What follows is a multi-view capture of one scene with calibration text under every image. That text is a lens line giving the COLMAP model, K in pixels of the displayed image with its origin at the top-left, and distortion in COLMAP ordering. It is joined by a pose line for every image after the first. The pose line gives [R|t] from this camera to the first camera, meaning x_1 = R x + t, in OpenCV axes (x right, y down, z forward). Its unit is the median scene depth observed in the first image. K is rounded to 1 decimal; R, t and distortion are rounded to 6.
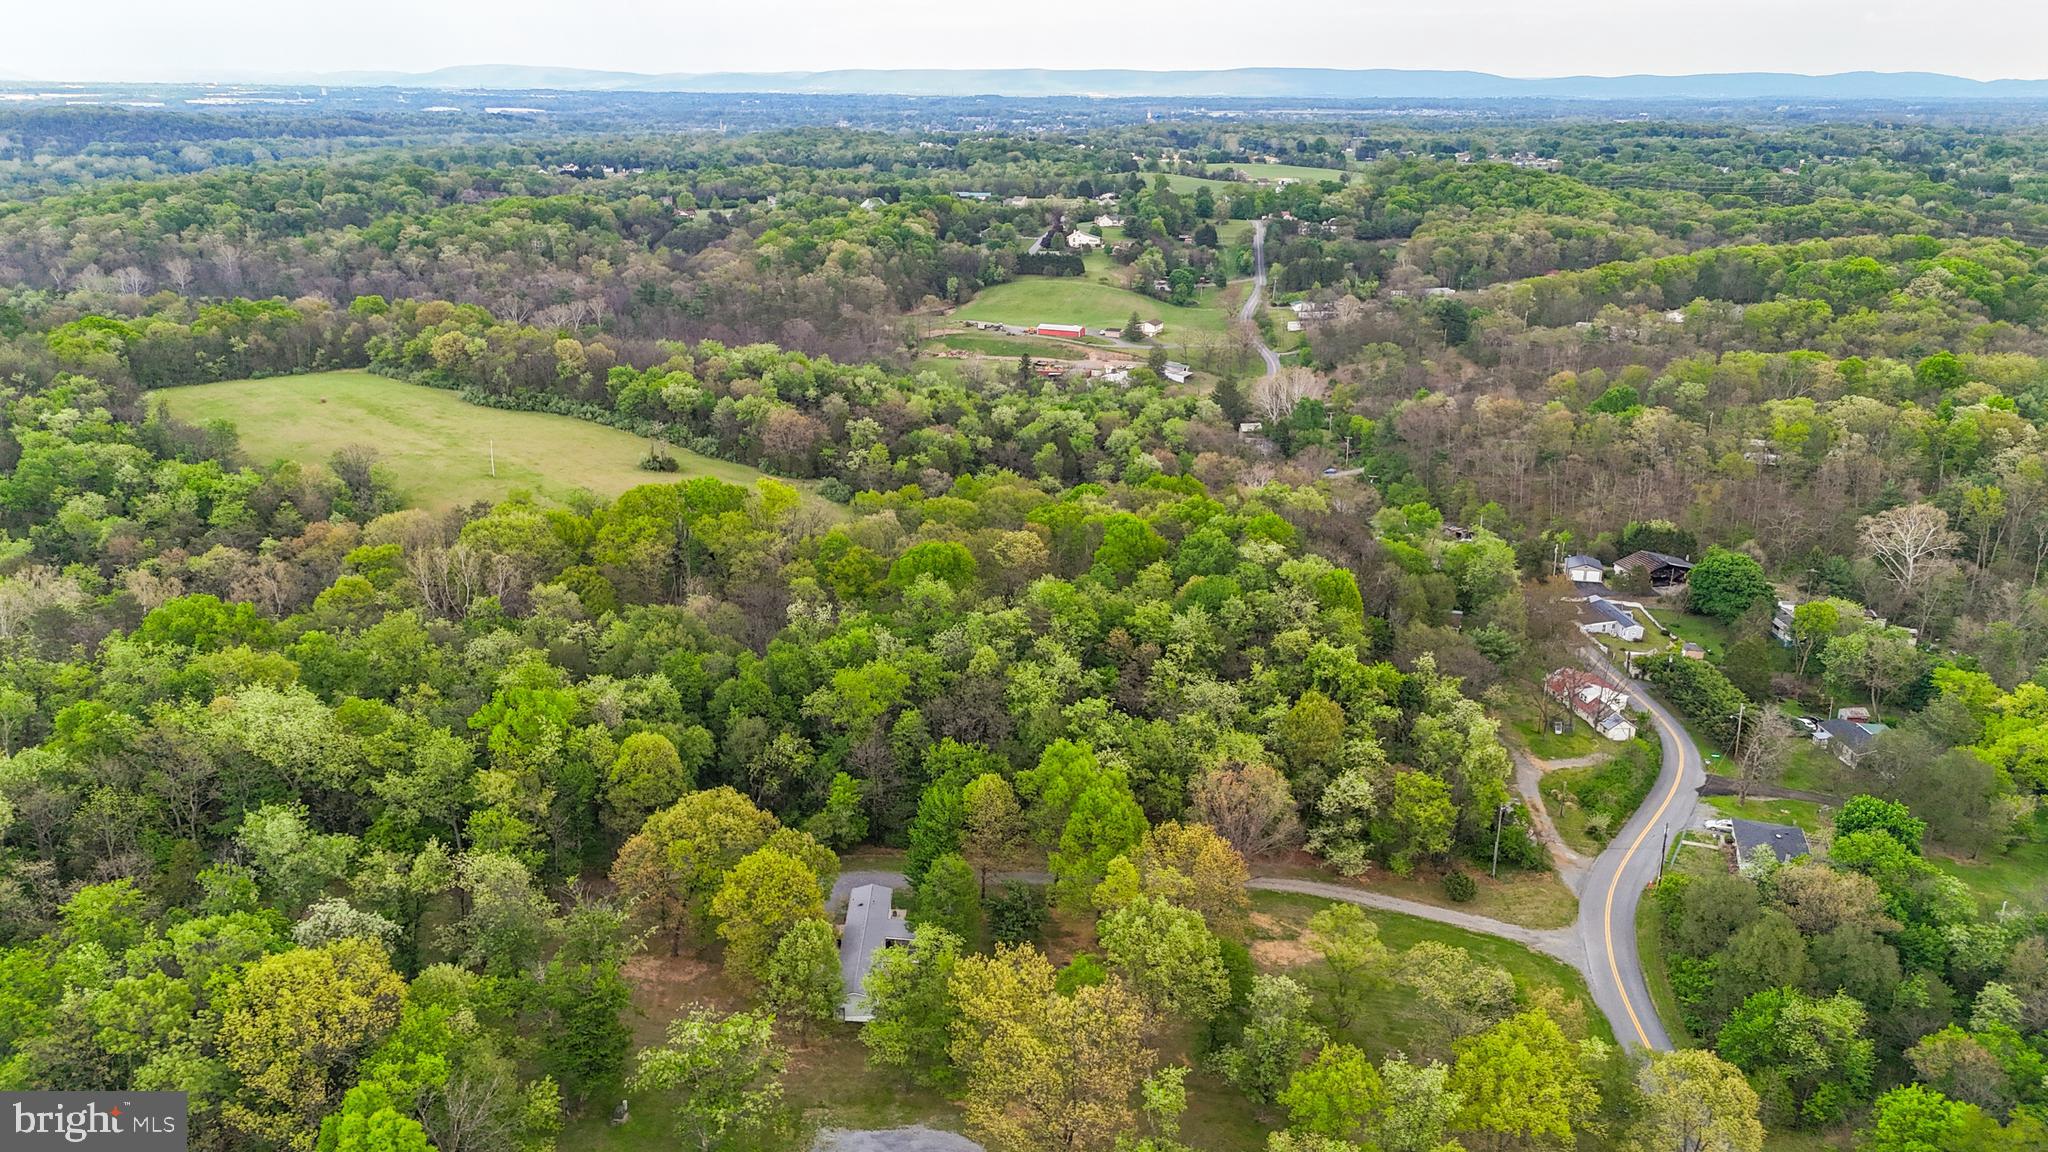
lens RADIAL K [[1486.1, 0, 1032.5], [0, 1486.1, 570.3], [0, 0, 1]] dist [0.061960, -0.044989]
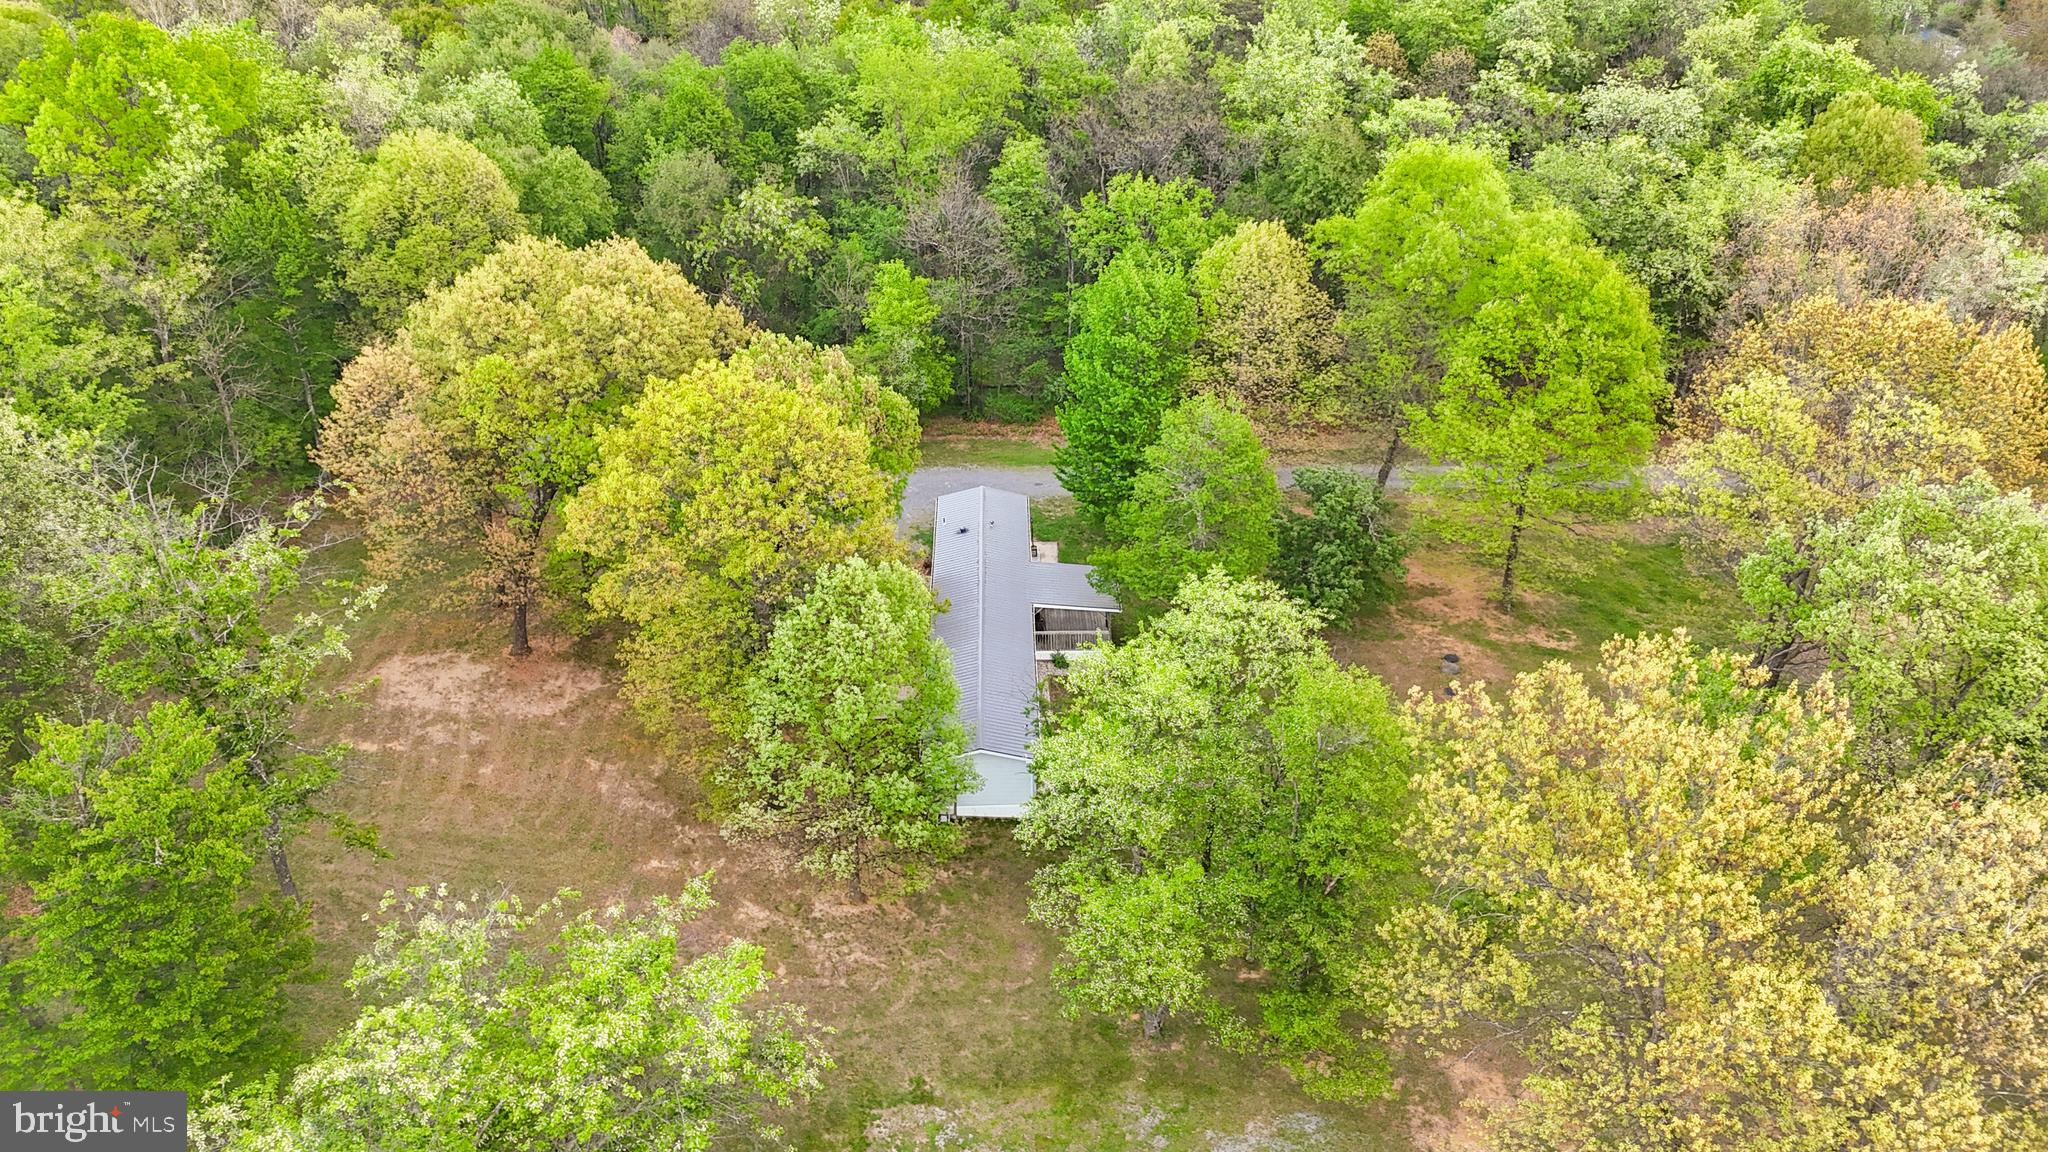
lens RADIAL K [[1486.1, 0, 1028.1], [0, 1486.1, 590.7], [0, 0, 1]] dist [0.061960, -0.044989]
pose [[0.999930, -0.011828, -0.000550, -0.096044], [0.011611, 0.970334, 0.241491, 0.137959], [-0.002322, -0.241481, 0.970403, 0.581779]]
